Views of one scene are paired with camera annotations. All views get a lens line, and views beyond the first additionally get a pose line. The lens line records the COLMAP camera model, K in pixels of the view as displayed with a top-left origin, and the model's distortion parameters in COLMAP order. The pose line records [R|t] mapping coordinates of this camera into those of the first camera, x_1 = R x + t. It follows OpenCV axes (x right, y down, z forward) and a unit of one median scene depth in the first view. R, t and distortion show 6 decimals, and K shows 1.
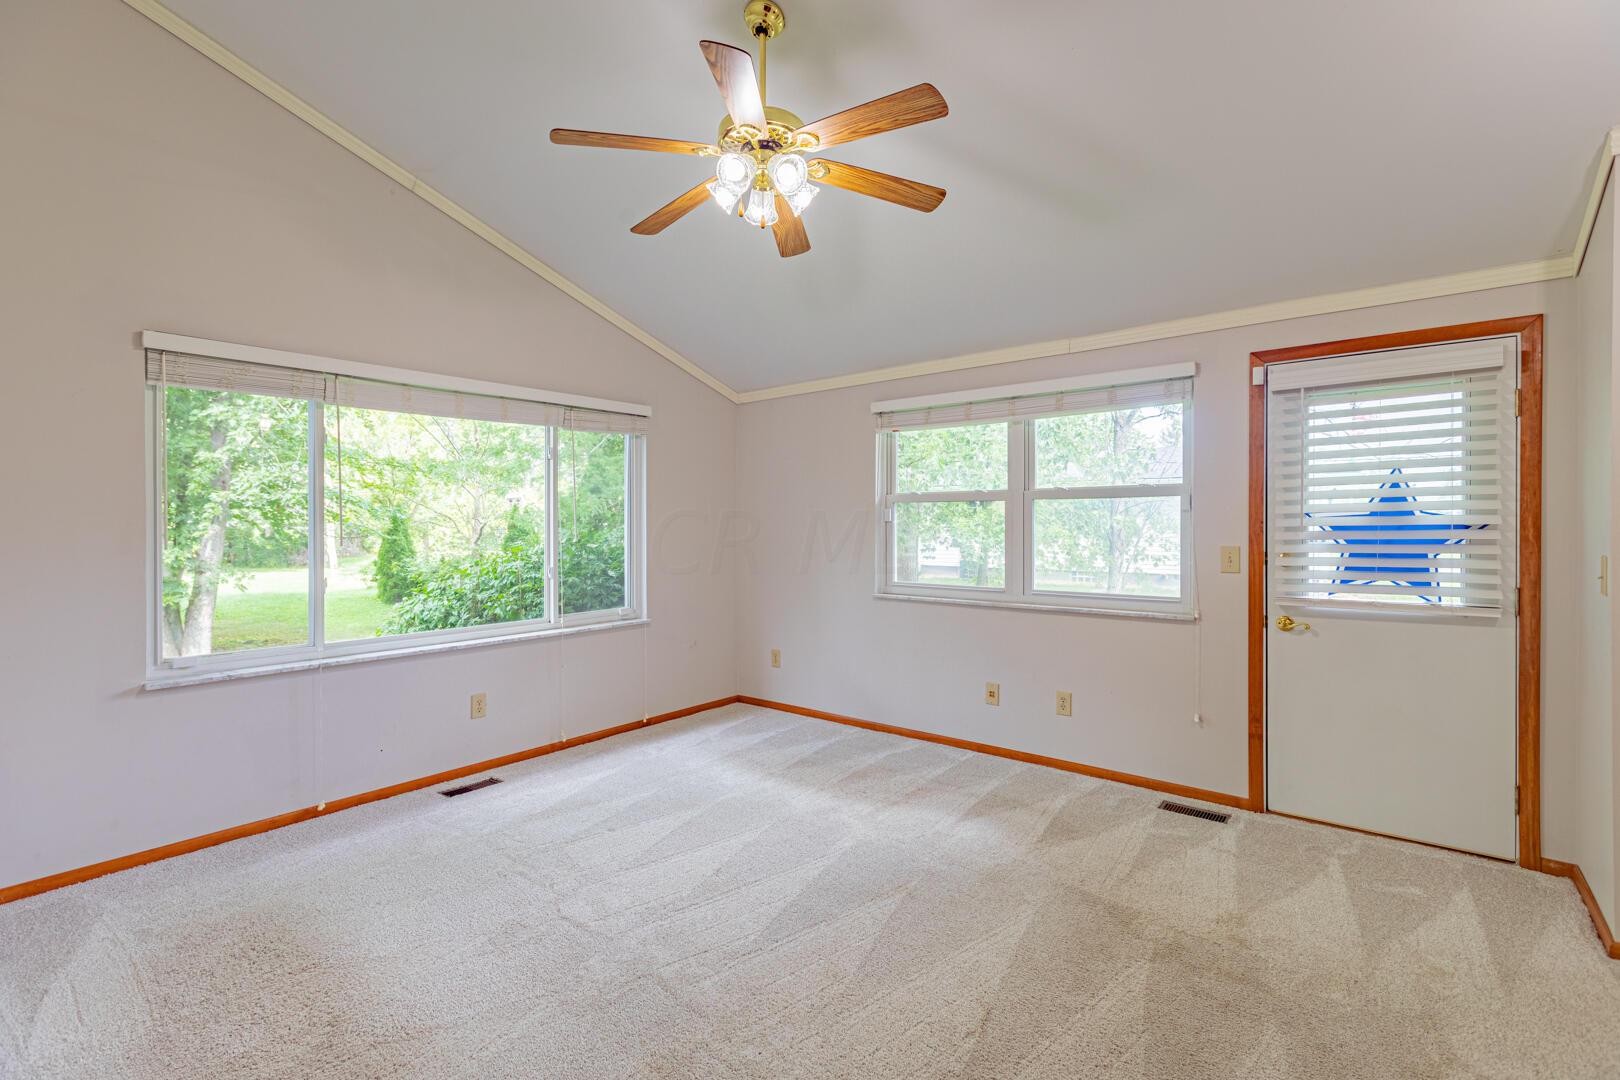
lens RADIAL K [[776.3, 0, 808.2], [0, 776.3, 533.9], [0, 0, 1]] dist [0.006706, -0.001036]
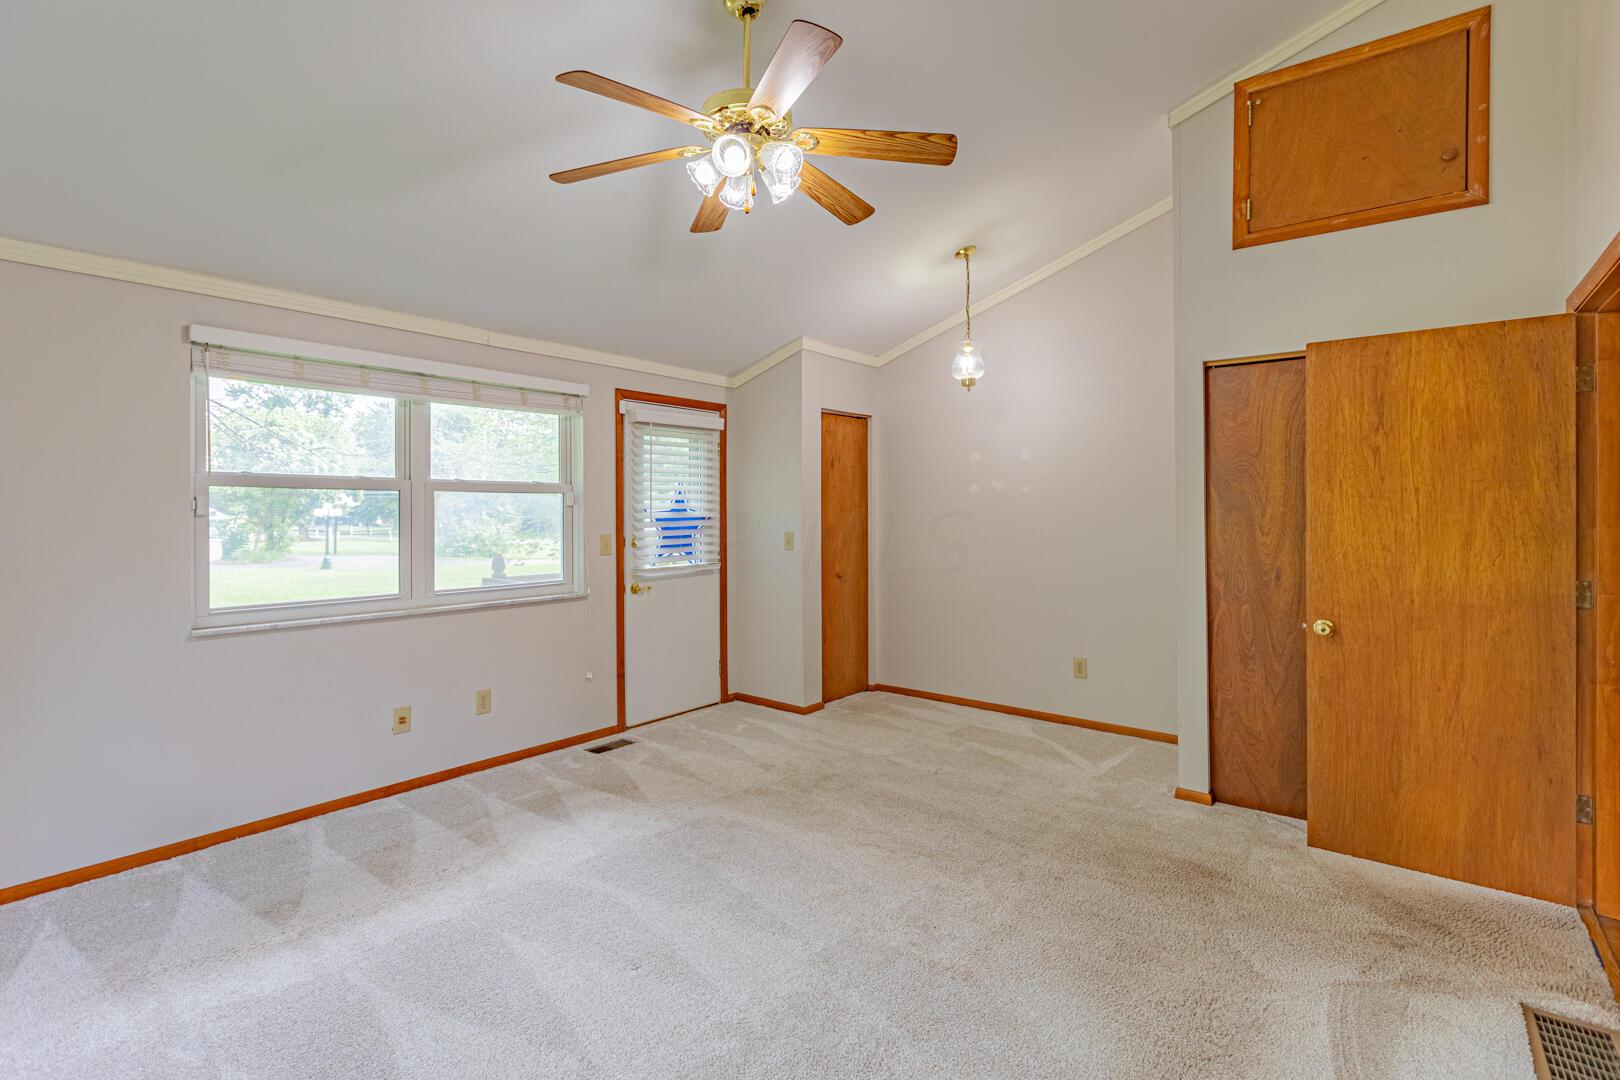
lens RADIAL K [[776.3, 0, 823.9], [0, 776.3, 521.3], [0, 0, 1]] dist [0.006706, -0.001036]
pose [[-0.060066, -0.007392, 0.998167, -0.780708], [0.016300, 0.999832, 0.008385, -0.011299], [-0.998061, 0.016774, -0.059935, 0.731713]]
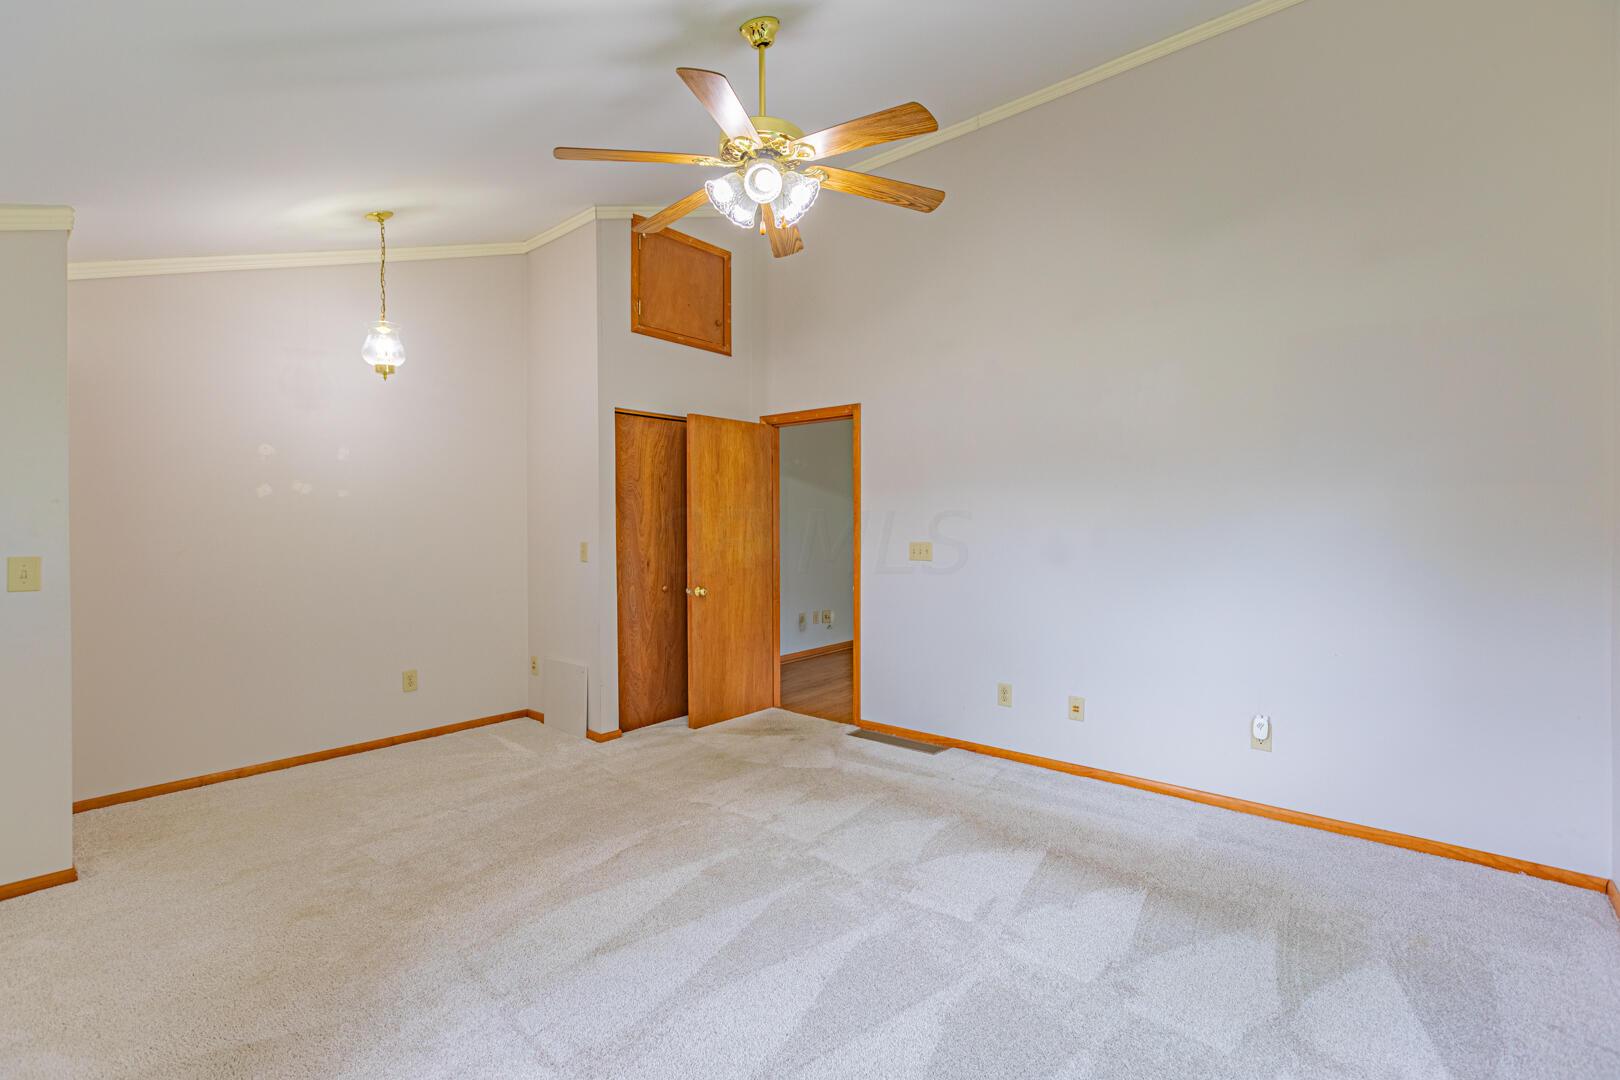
lens RADIAL K [[723.2, 0, 803.2], [0, 723.2, 527.8], [0, 0, 1]] dist [-0.002635, -0.000922]
pose [[-0.999684, 0.008115, -0.023798, -0.069341], [0.007517, 0.999656, 0.025133, -0.022524], [0.023994, 0.024946, -0.999401, 1.469114]]
